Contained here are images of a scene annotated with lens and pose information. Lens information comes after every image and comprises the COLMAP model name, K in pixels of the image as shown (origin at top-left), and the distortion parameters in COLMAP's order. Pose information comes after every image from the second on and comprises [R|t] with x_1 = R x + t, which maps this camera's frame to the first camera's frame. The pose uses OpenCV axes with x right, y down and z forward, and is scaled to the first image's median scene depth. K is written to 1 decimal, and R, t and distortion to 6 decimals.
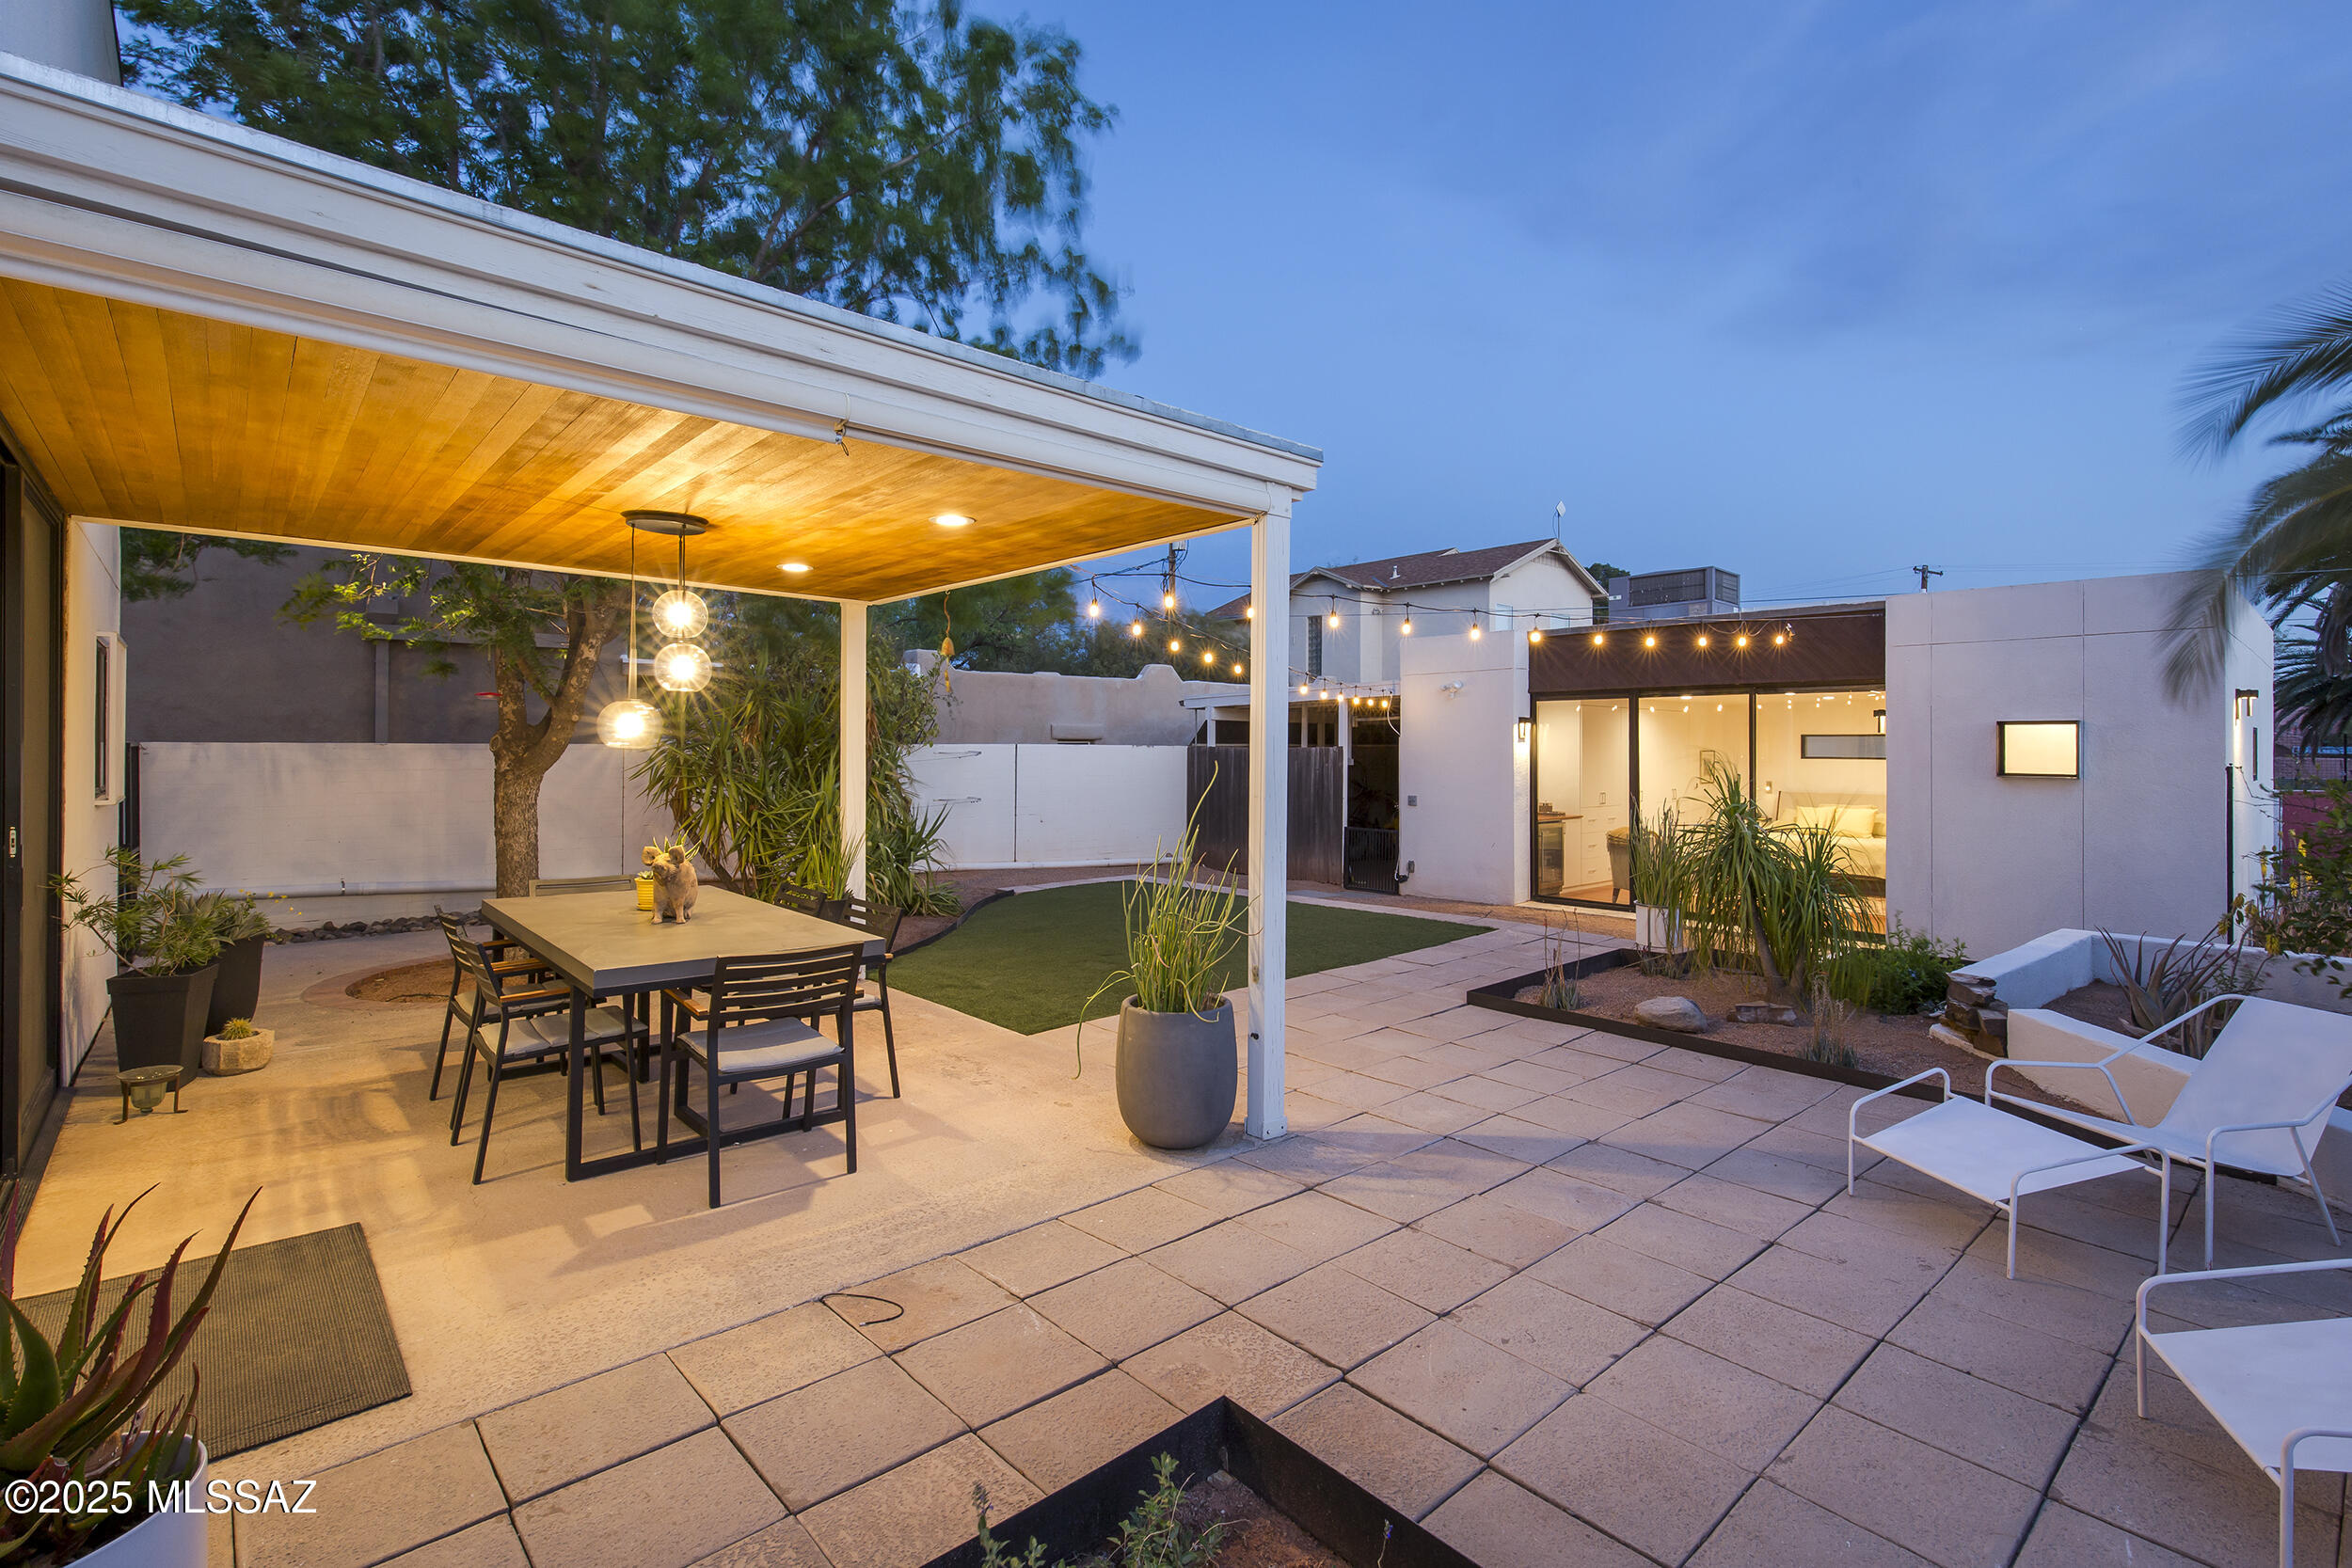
lens RADIAL K [[1086.3, 0, 1178.9], [0, 1086.3, 740.0], [0, 0, 1]] dist [0.010497, -0.000340]
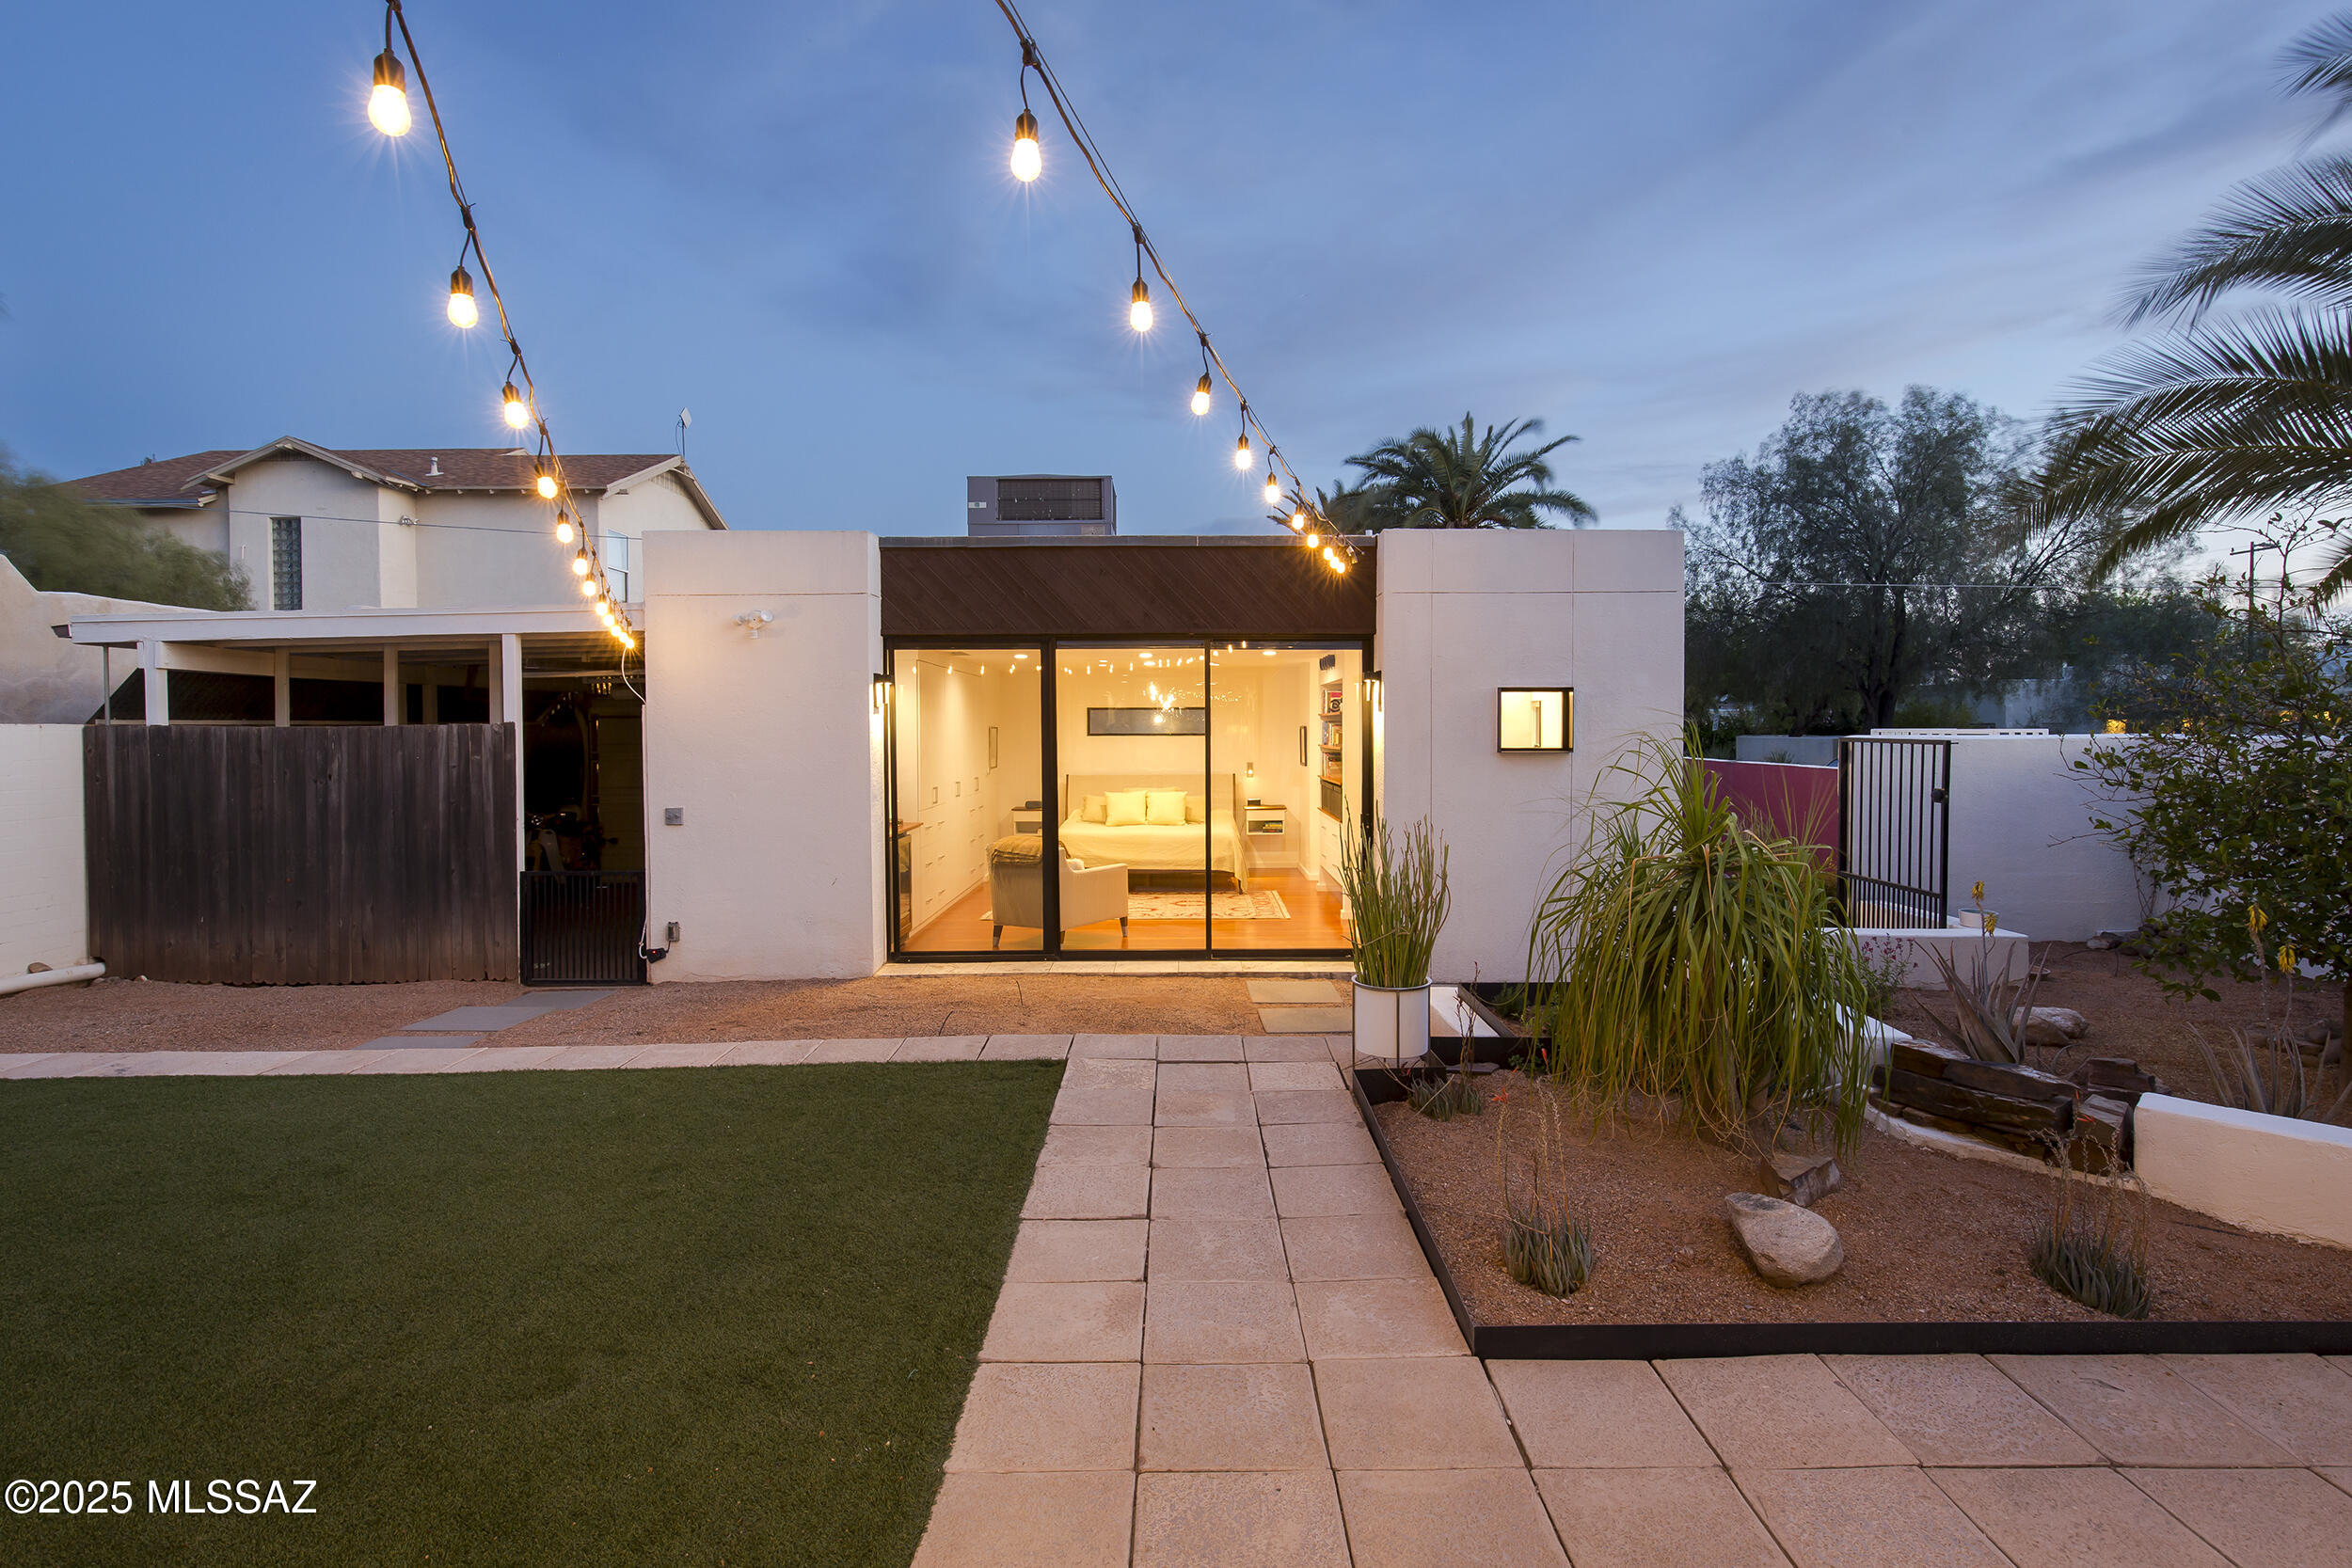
lens RADIAL K [[1140.8, 0, 1180.4], [0, 1140.8, 755.0], [0, 0, 1]] dist [0.000556, -0.000034]
pose [[0.664295, -0.023821, 0.747091, -0.110939], [0.001586, 0.999535, 0.030460, 0.011347], [-0.747469, -0.019050, 0.664024, 0.815560]]
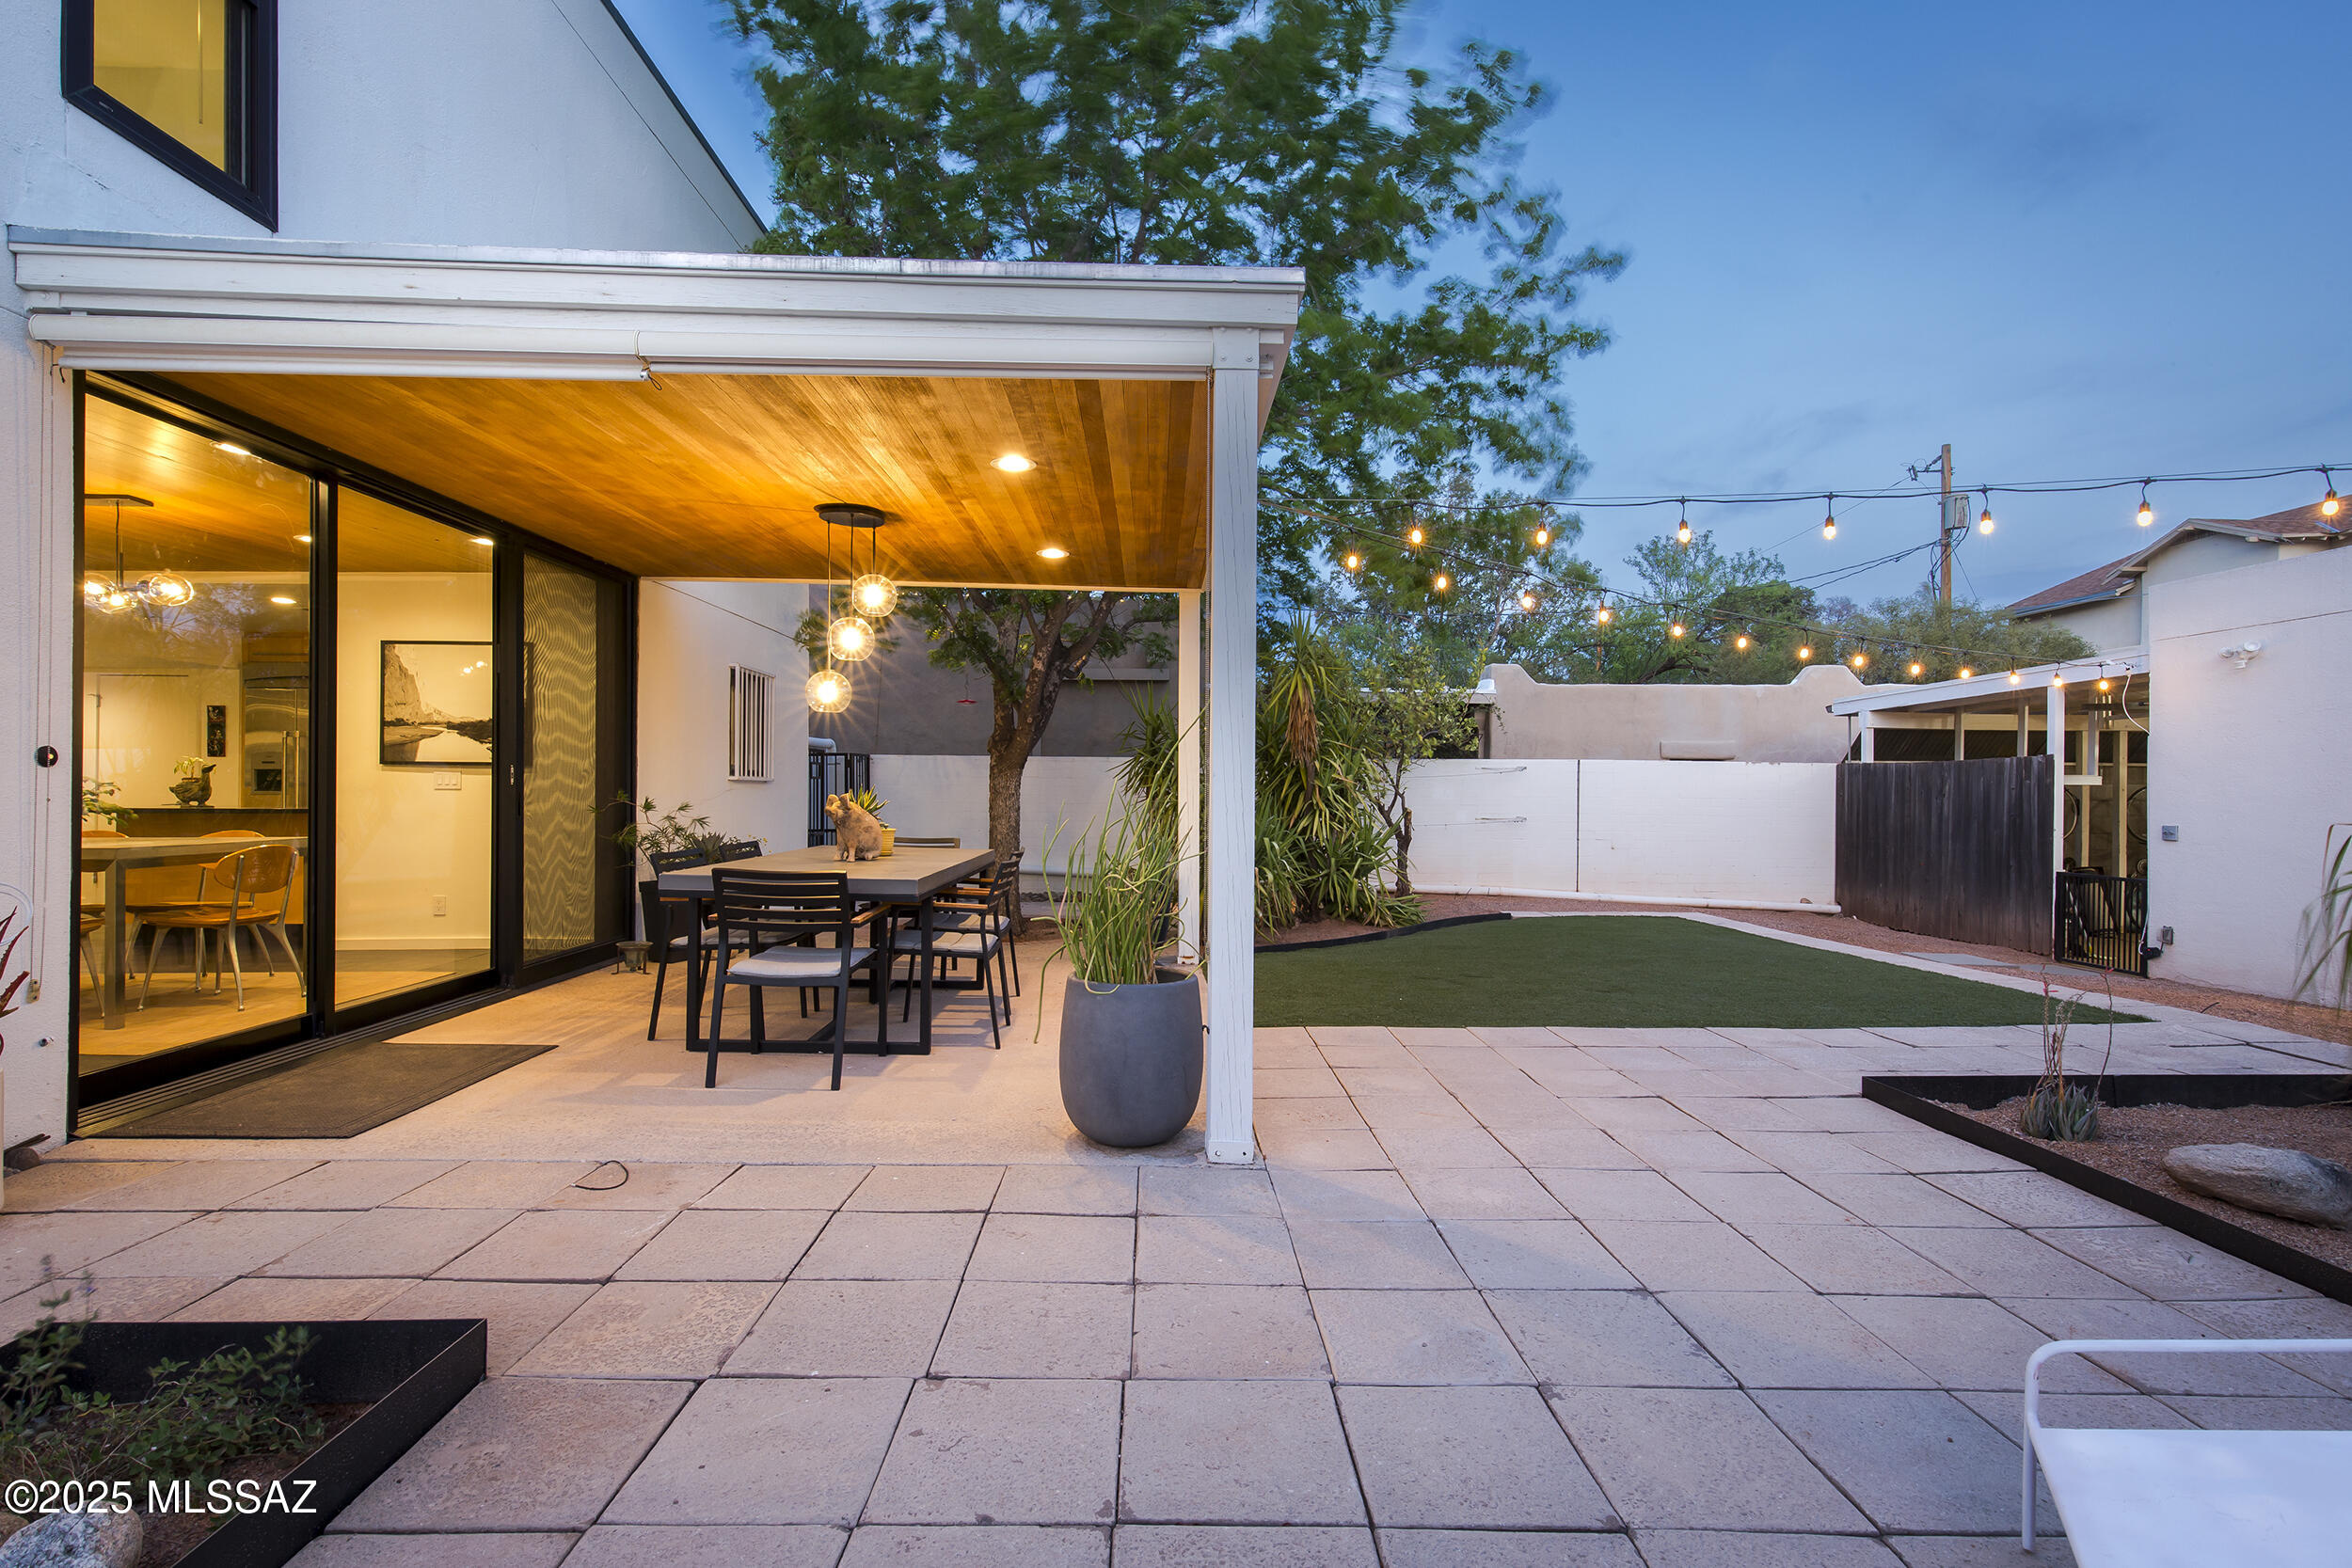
lens RADIAL K [[1071.2, 0, 1176.0], [0, 1071.2, 784.0], [0, 0, 1]] dist [0.011877, -0.000692]
pose [[0.758959, 0.000084, -0.651139, 0.372784], [-0.003479, 0.999986, -0.003926, 0.062079], [0.651129, 0.005245, 0.758949, 0.253663]]
